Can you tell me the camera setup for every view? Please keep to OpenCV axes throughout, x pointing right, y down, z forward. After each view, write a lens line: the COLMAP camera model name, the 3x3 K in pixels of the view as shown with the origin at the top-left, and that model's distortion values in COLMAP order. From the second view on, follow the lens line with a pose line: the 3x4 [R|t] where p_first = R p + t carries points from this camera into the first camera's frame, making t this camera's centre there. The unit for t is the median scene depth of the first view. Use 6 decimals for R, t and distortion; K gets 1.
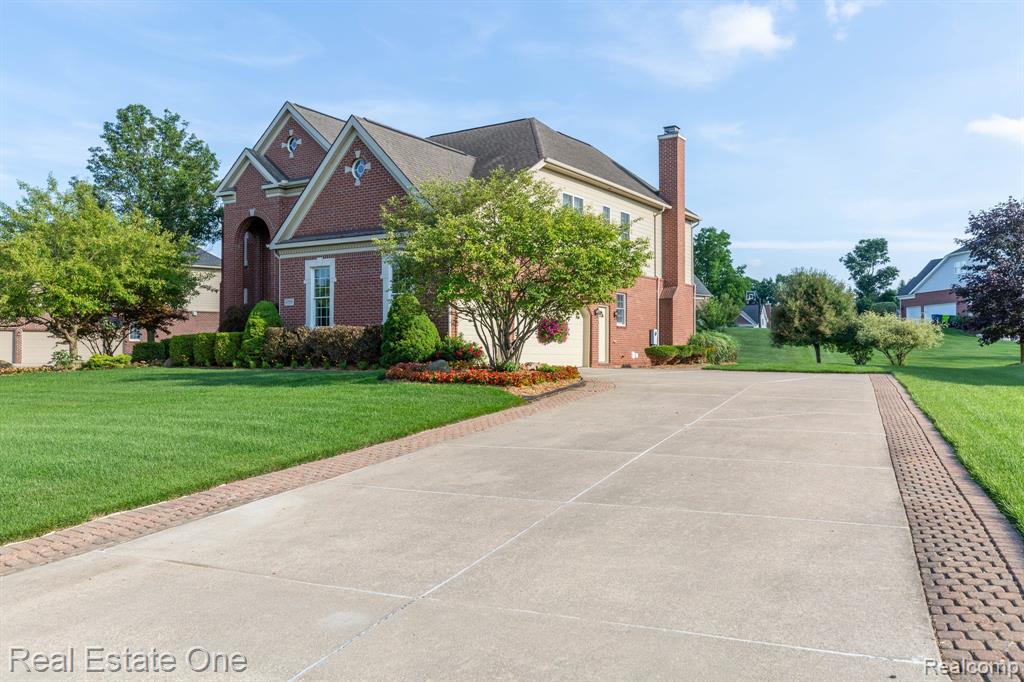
lens RADIAL K [[859.3, 0, 512.0], [0, 859.3, 341.0], [0, 0, 1]] dist [0.010576, 0.004616]
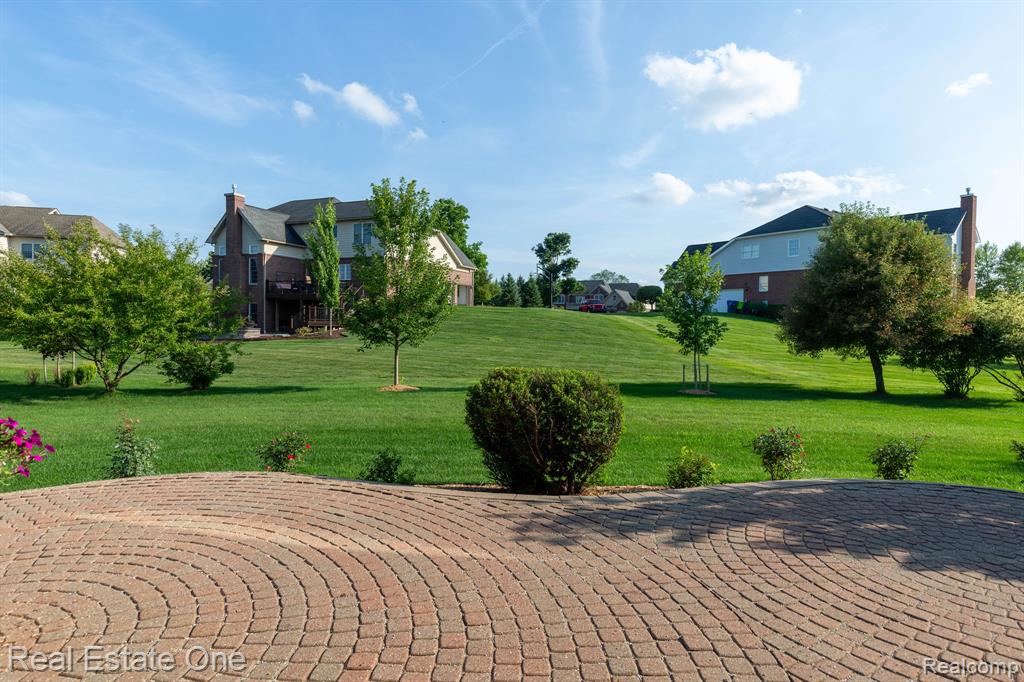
lens RADIAL K [[583.1, 0, 512.0], [0, 583.1, 341.0], [0, 0, 1]] dist [0.020956, 0.000068]
pose [[0.887593, 0.004599, 0.460606, -0.005022], [-0.027912, 0.998650, 0.043814, -0.011888], [-0.459783, -0.051745, 0.886523, 0.784048]]
